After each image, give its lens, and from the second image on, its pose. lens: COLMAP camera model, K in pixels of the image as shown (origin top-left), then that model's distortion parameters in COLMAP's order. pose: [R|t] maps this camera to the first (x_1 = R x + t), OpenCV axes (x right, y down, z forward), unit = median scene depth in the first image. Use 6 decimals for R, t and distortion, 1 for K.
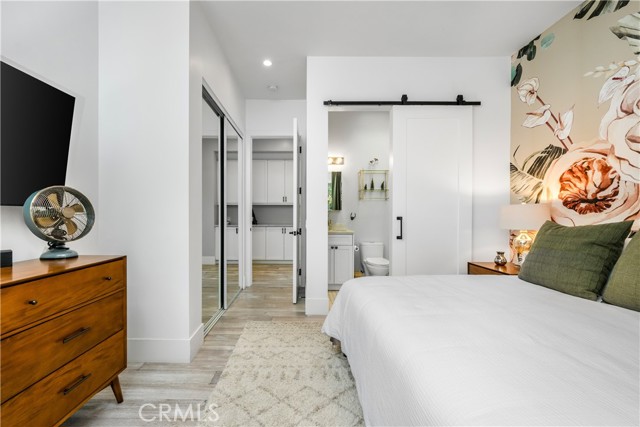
lens RADIAL K [[256.7, 0, 324.3], [0, 256.7, 216.9], [0, 0, 1]] dist [0.000537, 0.000036]
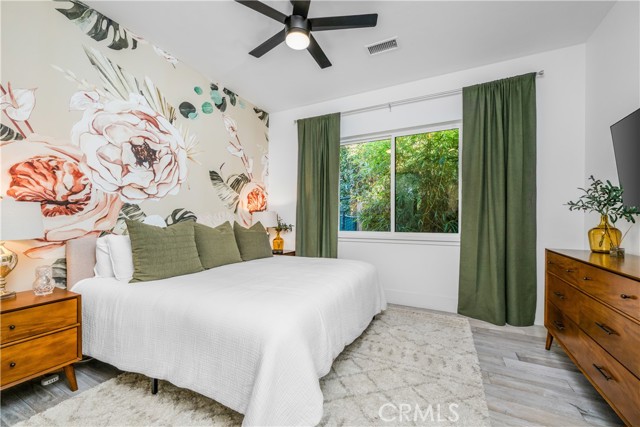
lens RADIAL K [[256.4, 0, 242.9], [0, 256.4, 219.6], [0, 0, 1]] dist [0.000359, 0.000069]
pose [[-0.708929, -0.004371, 0.705266, -0.131388], [0.000707, 0.999976, 0.006908, -0.006267], [-0.705280, 0.005396, -0.708909, 1.267879]]
